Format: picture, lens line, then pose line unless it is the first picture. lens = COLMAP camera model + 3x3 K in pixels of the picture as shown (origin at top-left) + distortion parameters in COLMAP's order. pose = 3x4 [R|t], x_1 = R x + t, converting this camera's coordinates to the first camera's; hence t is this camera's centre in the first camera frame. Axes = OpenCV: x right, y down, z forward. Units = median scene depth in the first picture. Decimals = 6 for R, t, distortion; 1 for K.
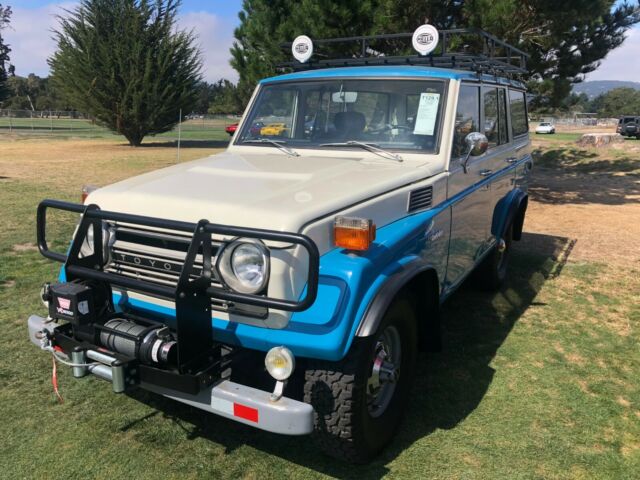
lens RADIAL K [[522.2, 0, 326.9], [0, 522.2, 239.5], [0, 0, 1]] dist [0.003712, -0.002055]
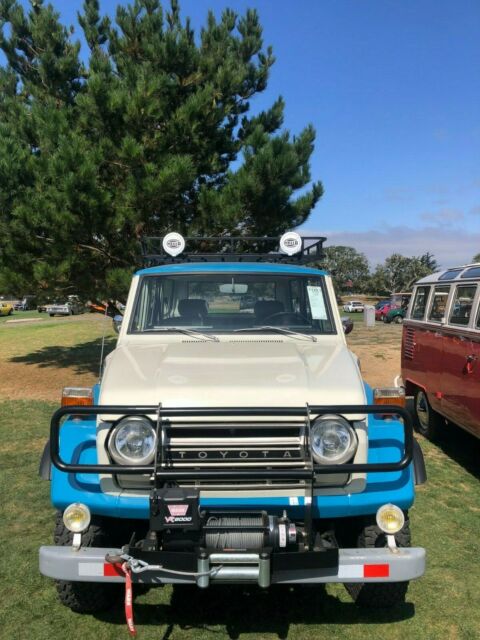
lens RADIAL K [[522.1, 0, 239.0], [0, 522.1, 318.7], [0, 0, 1]] dist [0.012498, -0.020402]
pose [[0.866393, -0.032254, 0.498320, -0.812041], [0.122917, 0.980983, -0.150211, -0.057910], [-0.483999, 0.191394, 0.853881, 0.067921]]
